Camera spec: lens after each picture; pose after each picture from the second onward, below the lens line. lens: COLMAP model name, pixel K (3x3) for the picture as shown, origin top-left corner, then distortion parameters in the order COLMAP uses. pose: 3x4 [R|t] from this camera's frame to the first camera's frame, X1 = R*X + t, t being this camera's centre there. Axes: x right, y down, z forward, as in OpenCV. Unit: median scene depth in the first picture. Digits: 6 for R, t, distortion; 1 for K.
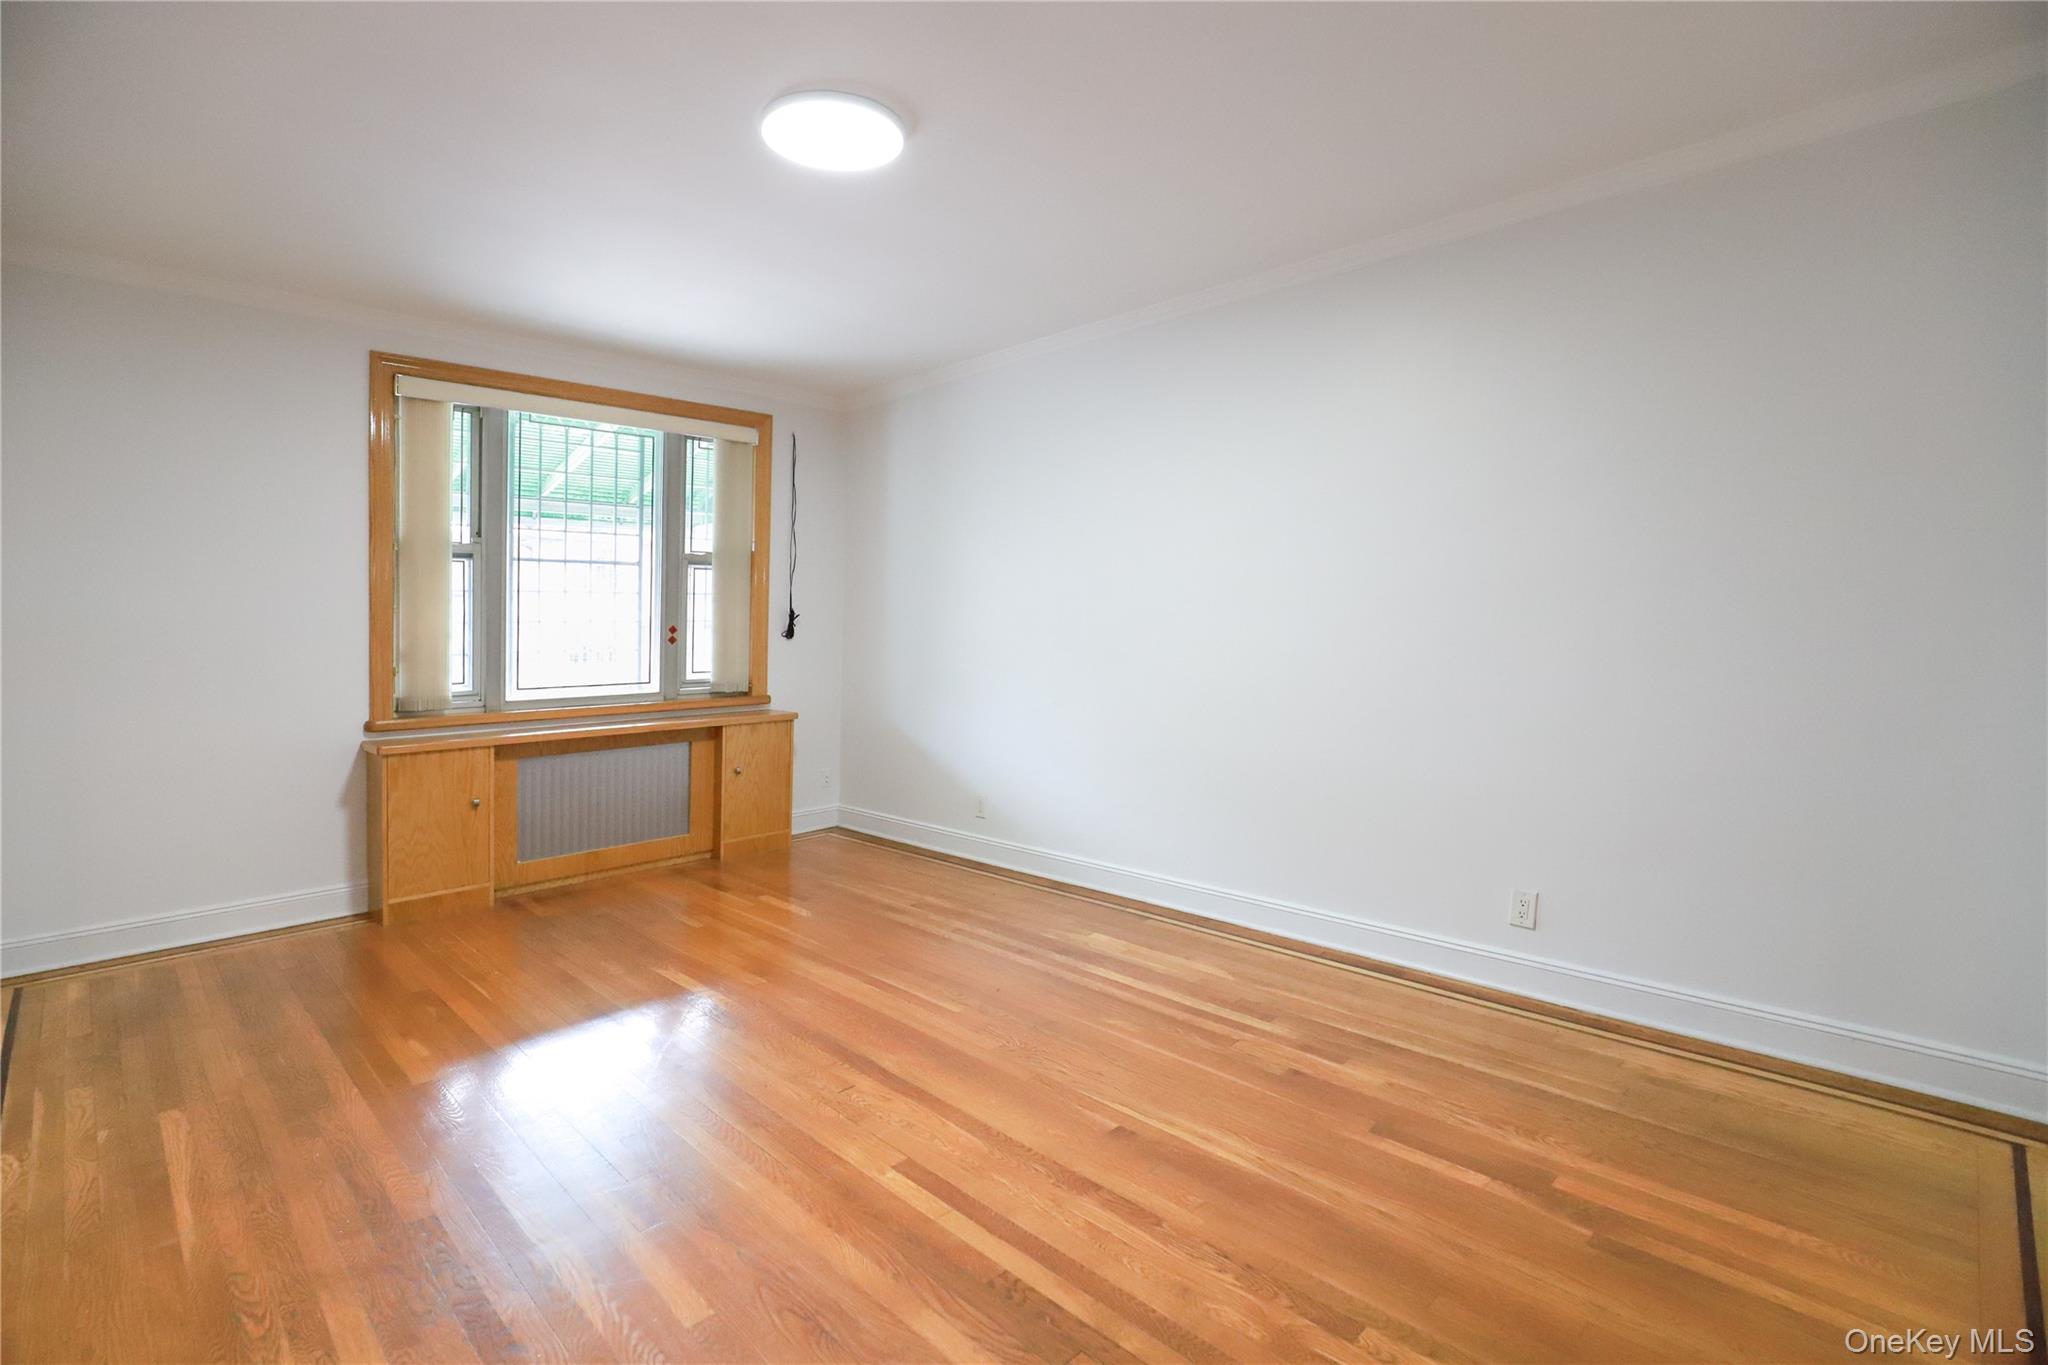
lens RADIAL K [[944.0, 0, 1023.6], [0, 944.0, 686.9], [0, 0, 1]] dist [-0.003693, 0.000293]
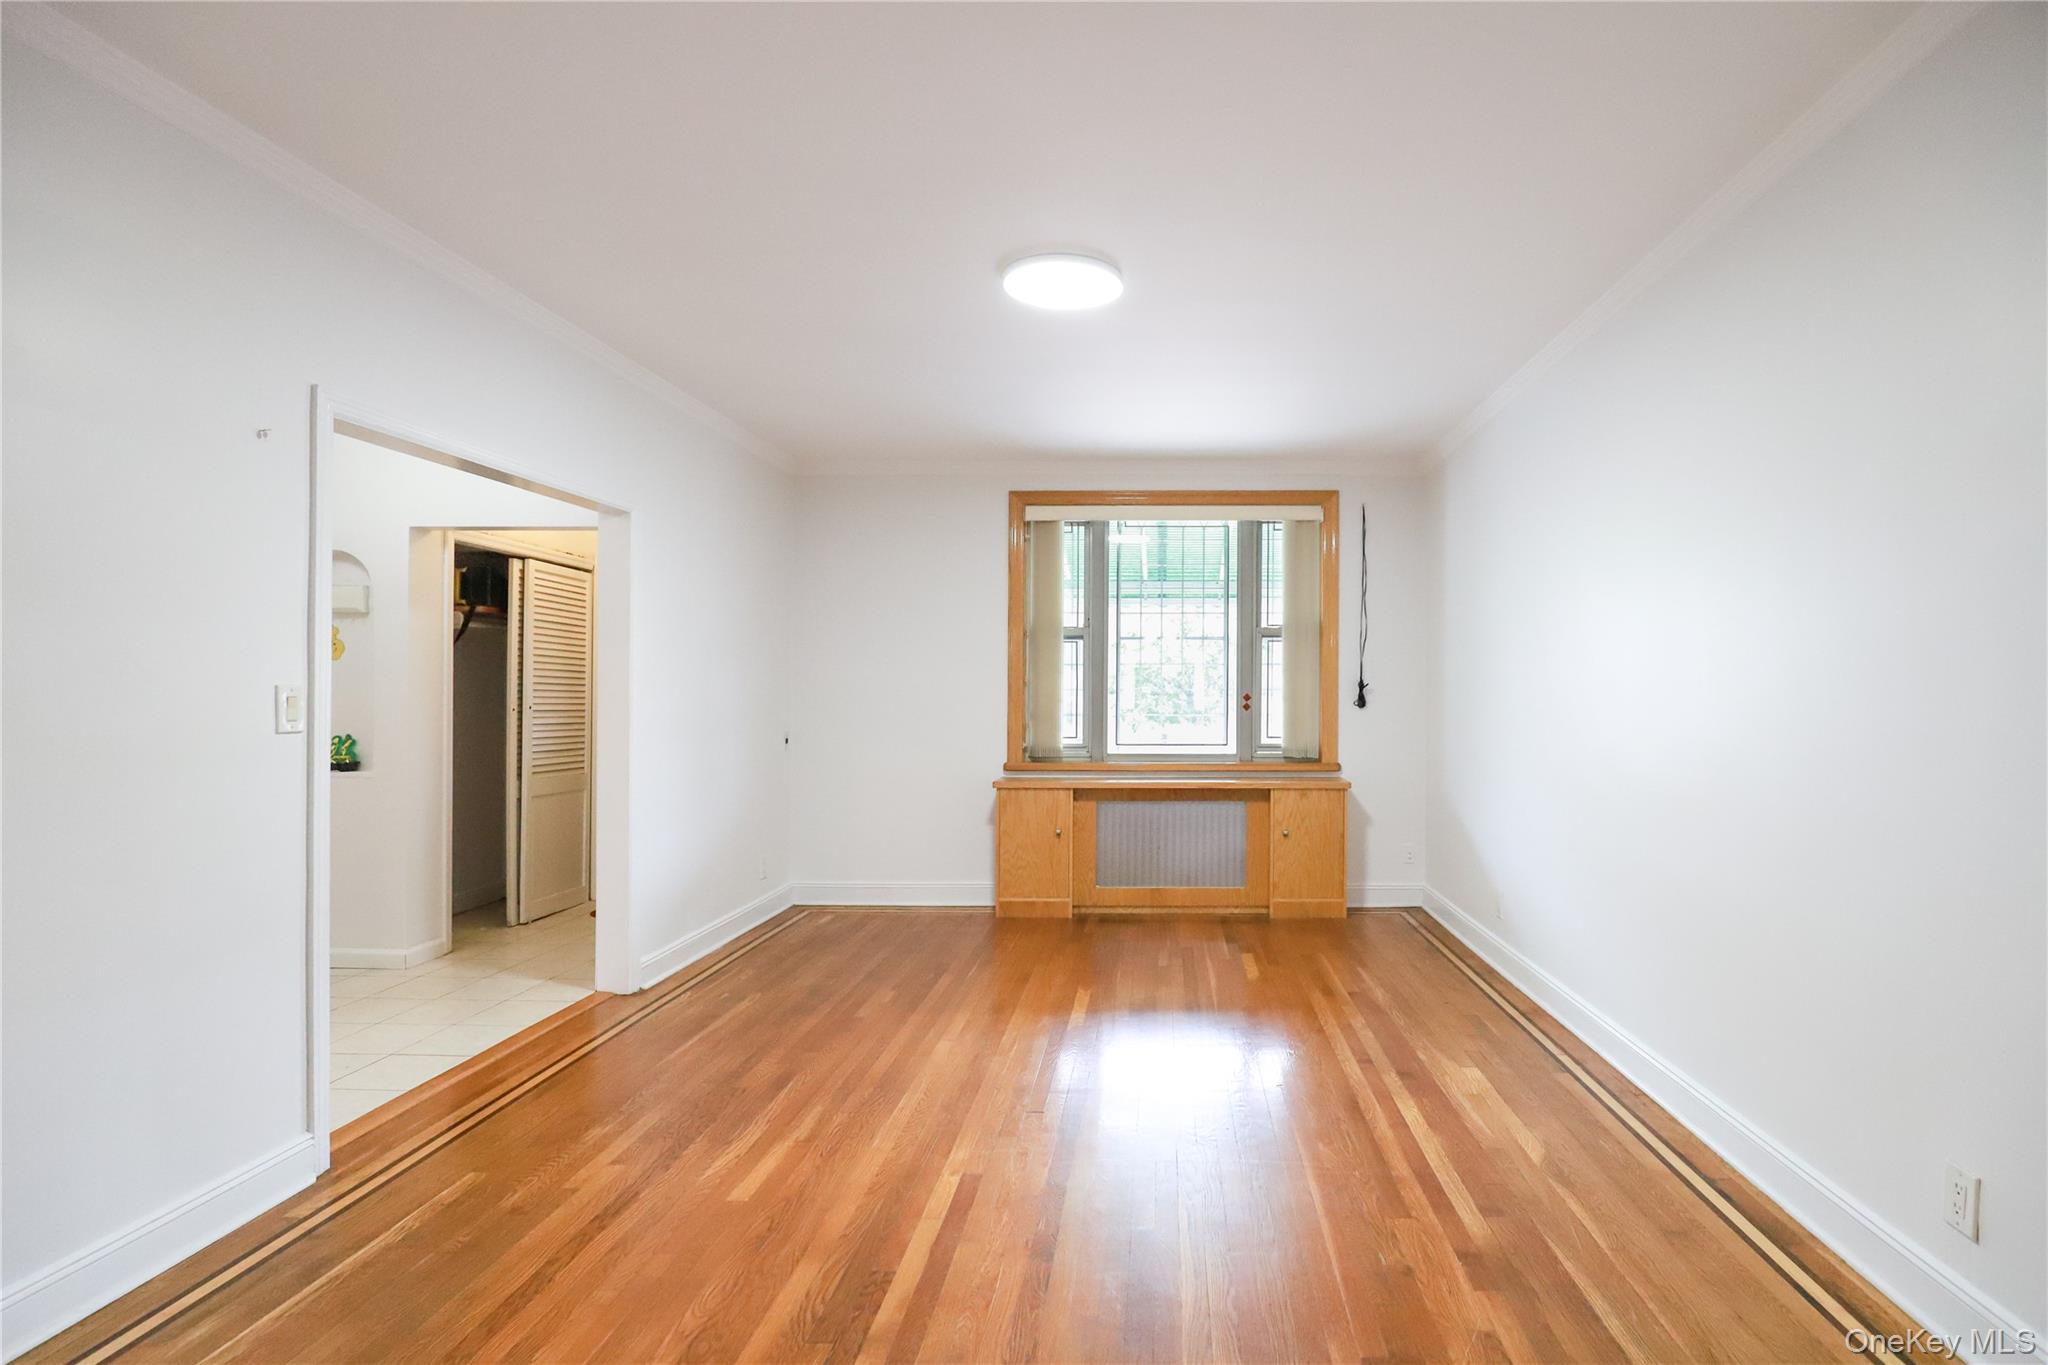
lens RADIAL K [[944.0, 0, 1068.2], [0, 944.0, 686.0], [0, 0, 1]] dist [-0.003693, 0.000293]
pose [[0.709768, 0.006215, -0.704408, 0.285679], [-0.054799, 0.997418, -0.046416, -0.013229], [0.702301, 0.071546, 0.708276, 0.090475]]
